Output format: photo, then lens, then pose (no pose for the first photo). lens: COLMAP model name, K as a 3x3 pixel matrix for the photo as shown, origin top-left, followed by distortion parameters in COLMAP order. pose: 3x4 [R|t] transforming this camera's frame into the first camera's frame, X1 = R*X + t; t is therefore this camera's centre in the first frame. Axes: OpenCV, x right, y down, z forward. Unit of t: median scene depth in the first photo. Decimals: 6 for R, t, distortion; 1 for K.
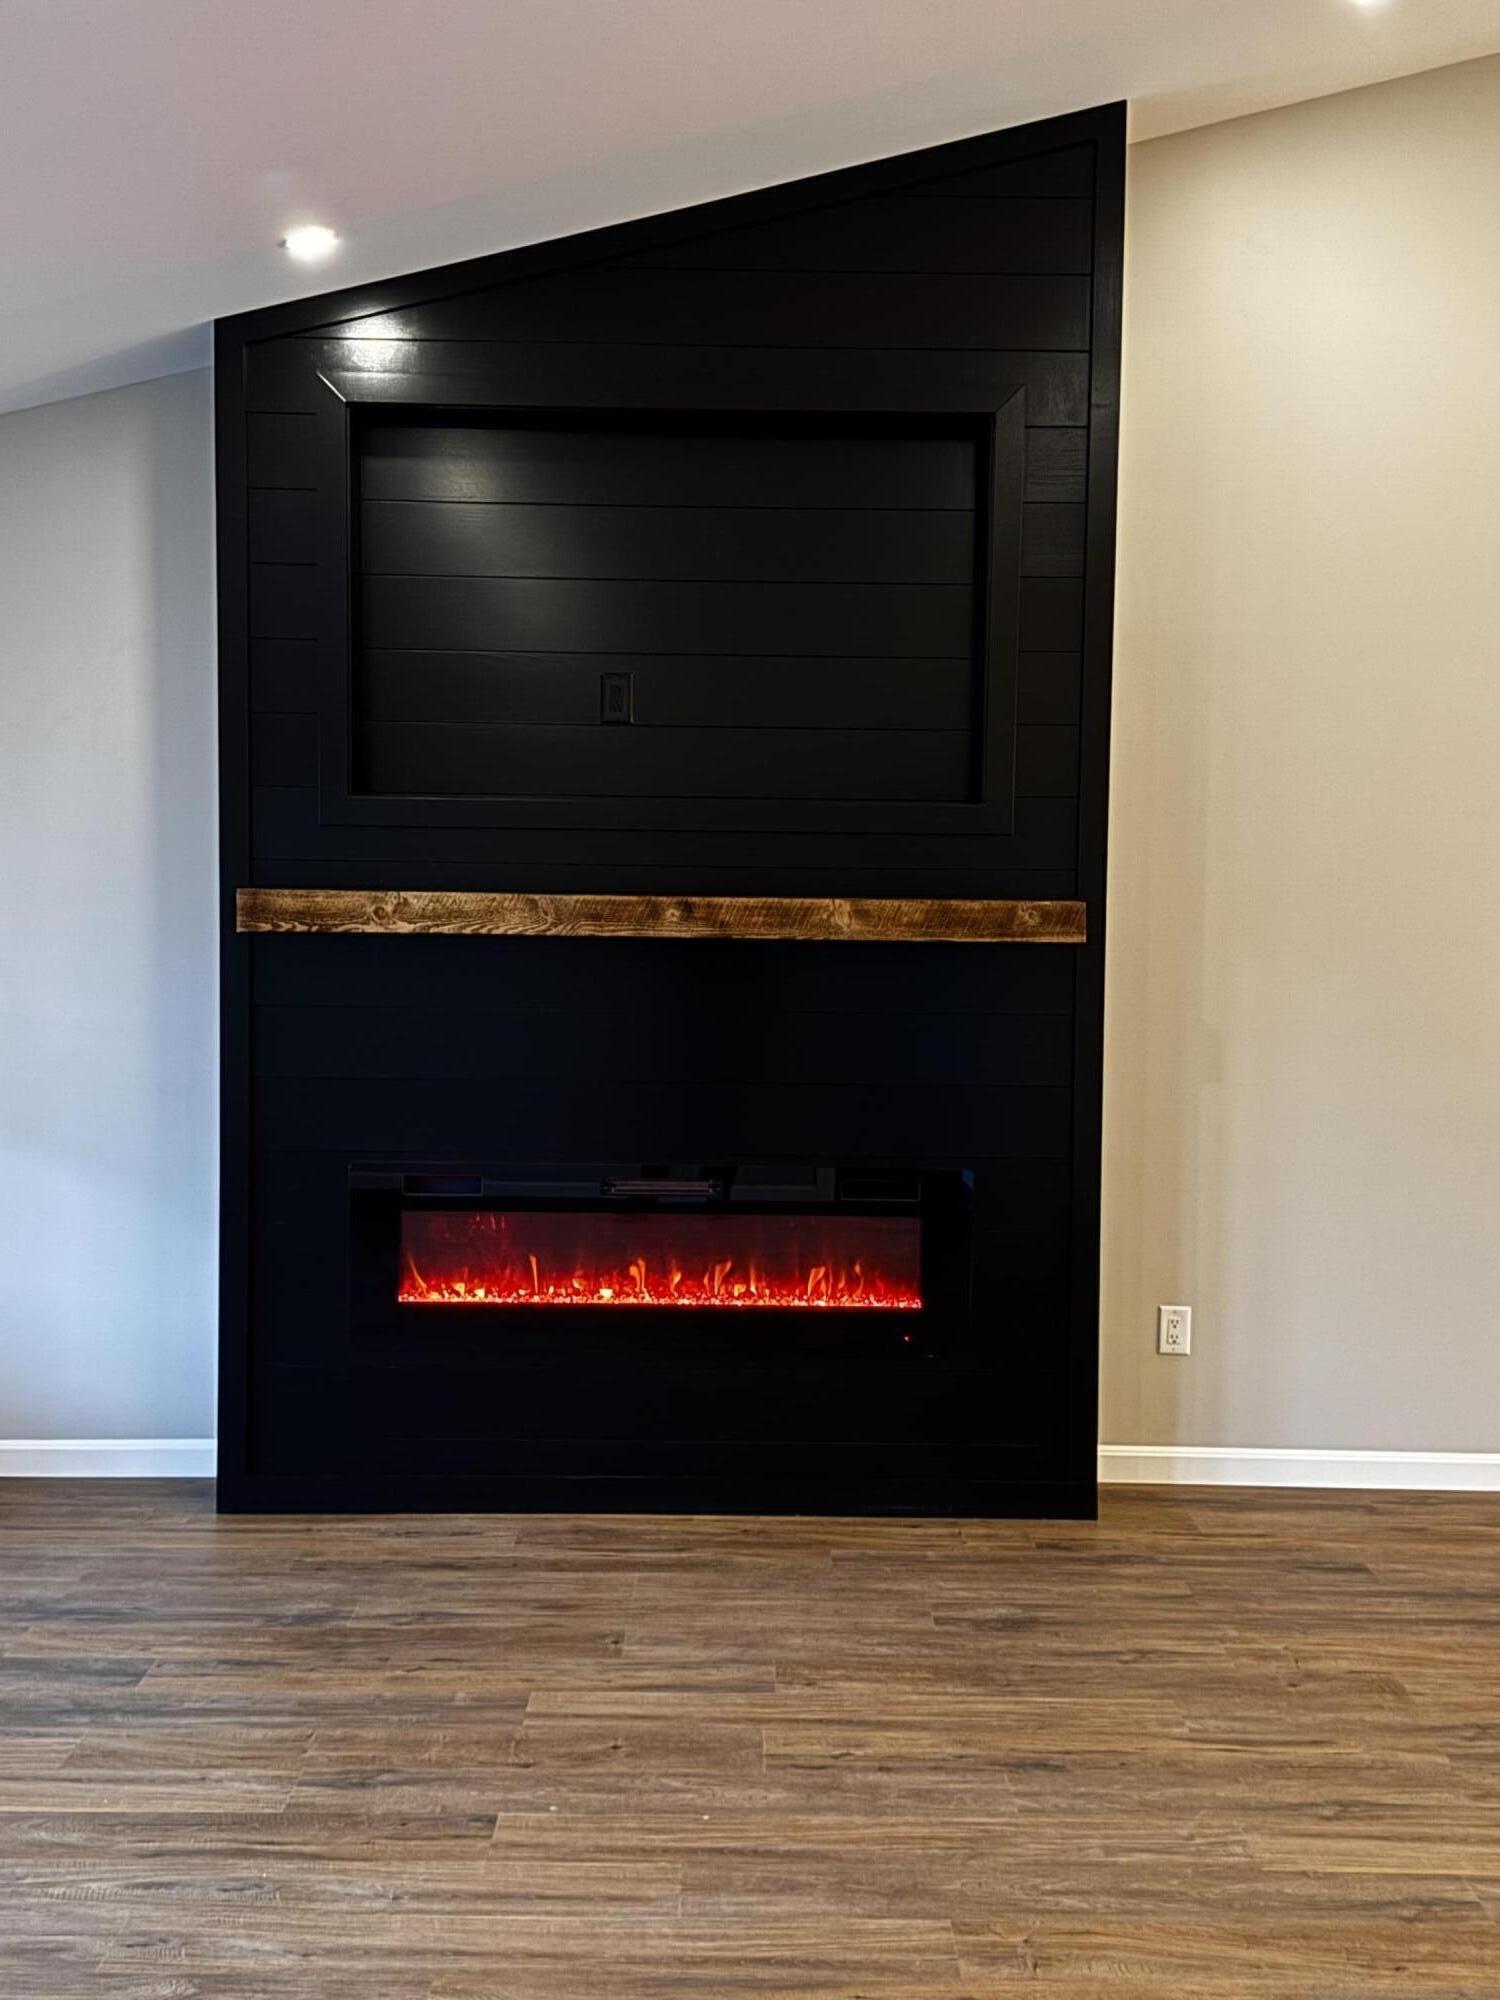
lens RADIAL K [[2195.4, 0, 750.0], [0, 2195.4, 1000.0], [0, 0, 1]] dist [0.127509, -0.223571]
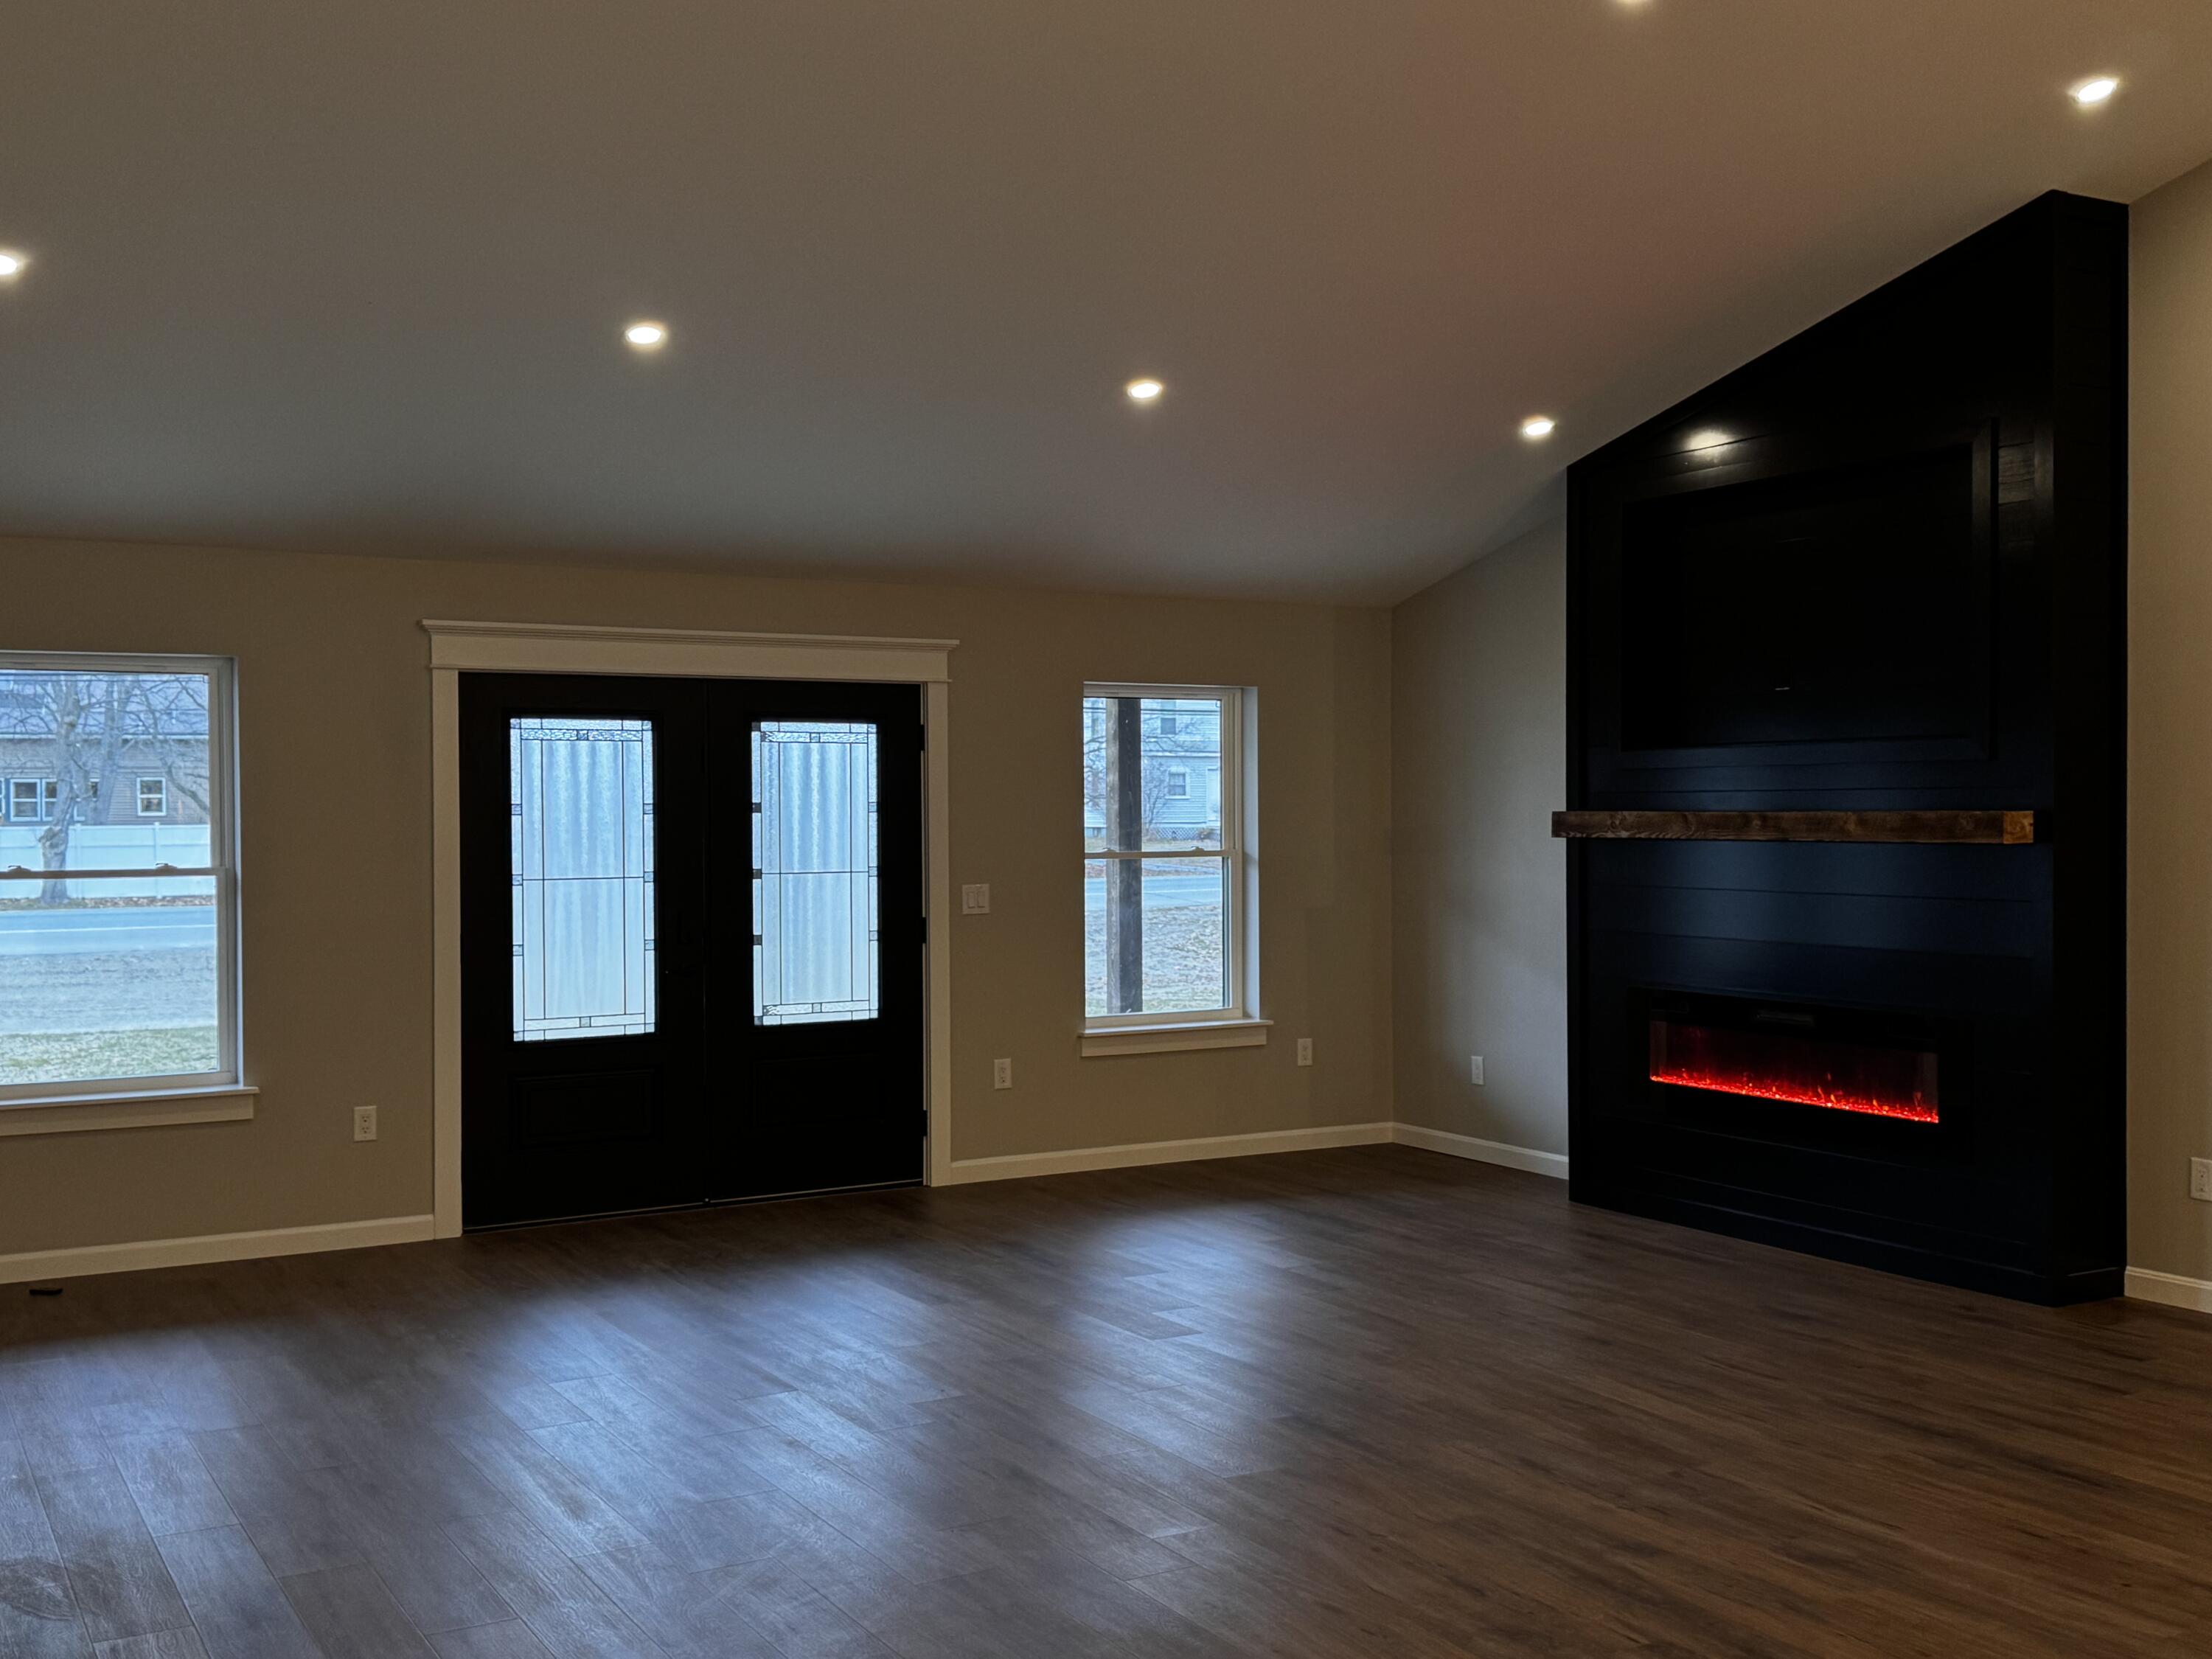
lens RADIAL K [[2286.4, 0, 1106.0], [0, 2286.4, 829.5], [0, 0, 1]] dist [-0.009693, -0.015864]
pose [[0.481010, -0.008839, -0.876671, 1.077339], [-0.041823, 0.998579, -0.033016, 0.032306], [0.875717, 0.052546, 0.479957, -0.098744]]
